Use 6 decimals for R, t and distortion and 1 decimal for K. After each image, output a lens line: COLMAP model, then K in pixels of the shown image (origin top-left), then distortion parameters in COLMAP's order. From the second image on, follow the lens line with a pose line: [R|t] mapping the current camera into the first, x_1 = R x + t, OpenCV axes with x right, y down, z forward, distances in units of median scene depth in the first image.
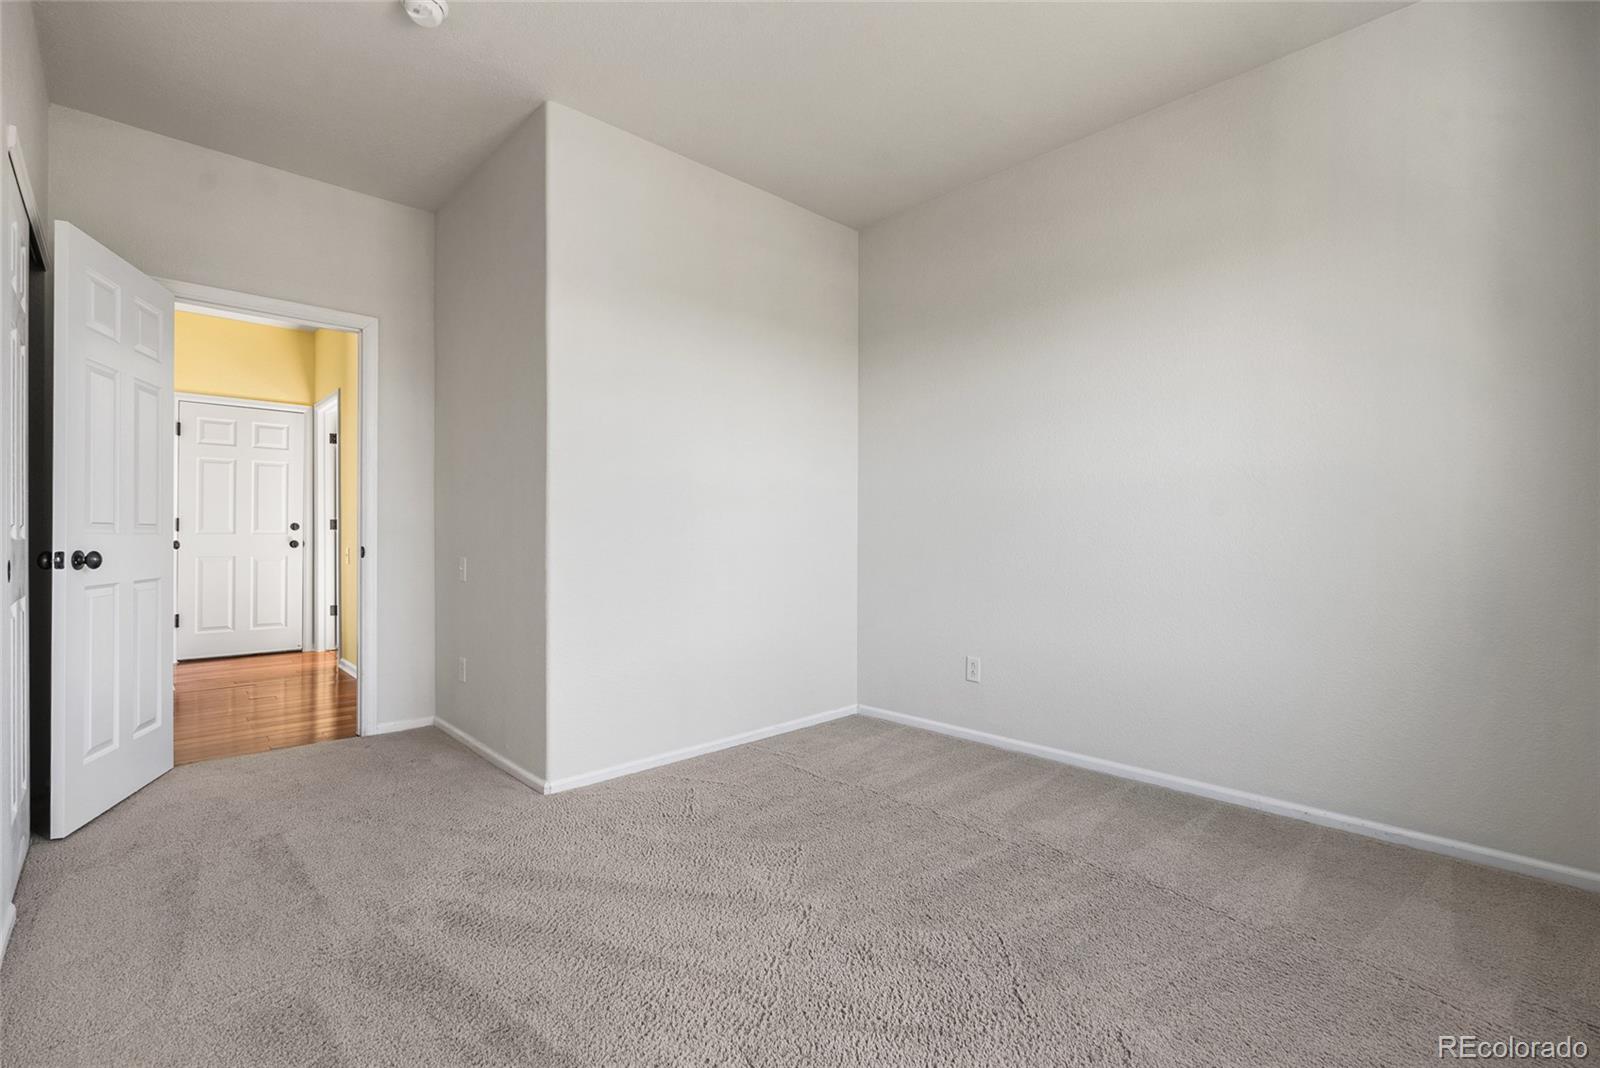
lens RADIAL K [[712.5, 0, 794.2], [0, 712.5, 533.4], [0, 0, 1]] dist [-0.003047, 0.001791]
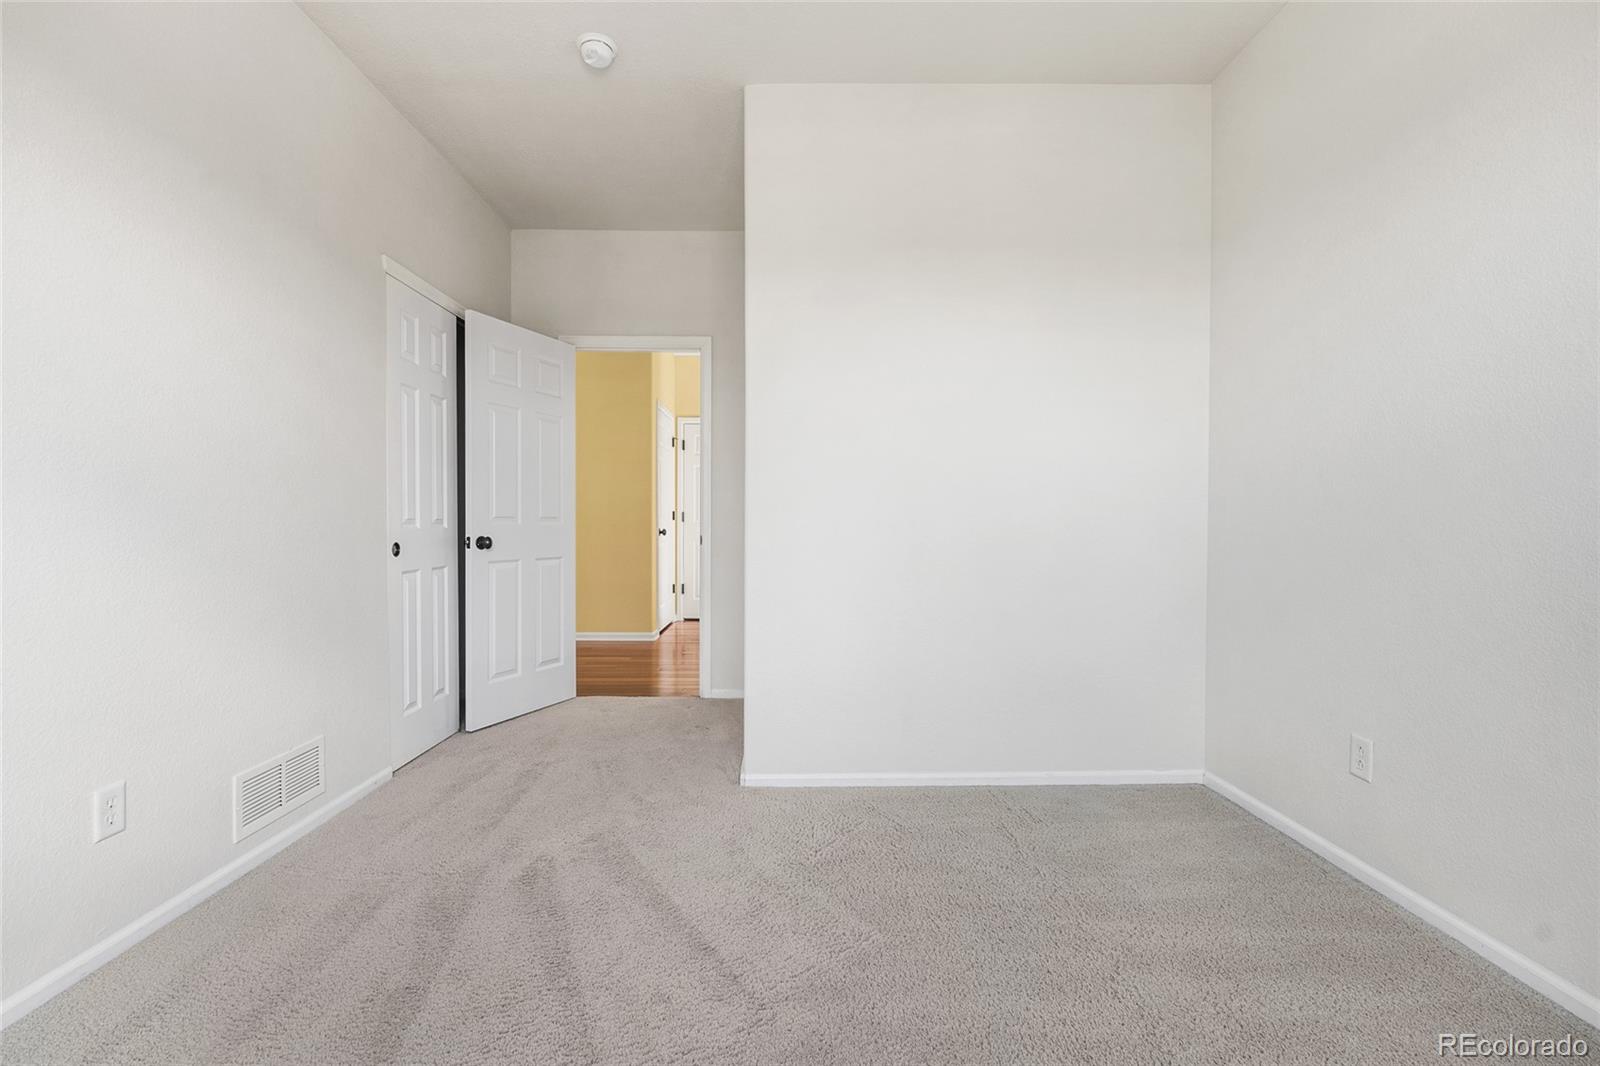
lens RADIAL K [[712.5, 0, 799.3], [0, 712.5, 532.9], [0, 0, 1]] dist [-0.003047, 0.001791]
pose [[0.727317, 0.008370, -0.686250, 0.417995], [0.002678, 0.999883, 0.015033, -0.002857], [0.686296, -0.012771, 0.727210, 0.353179]]
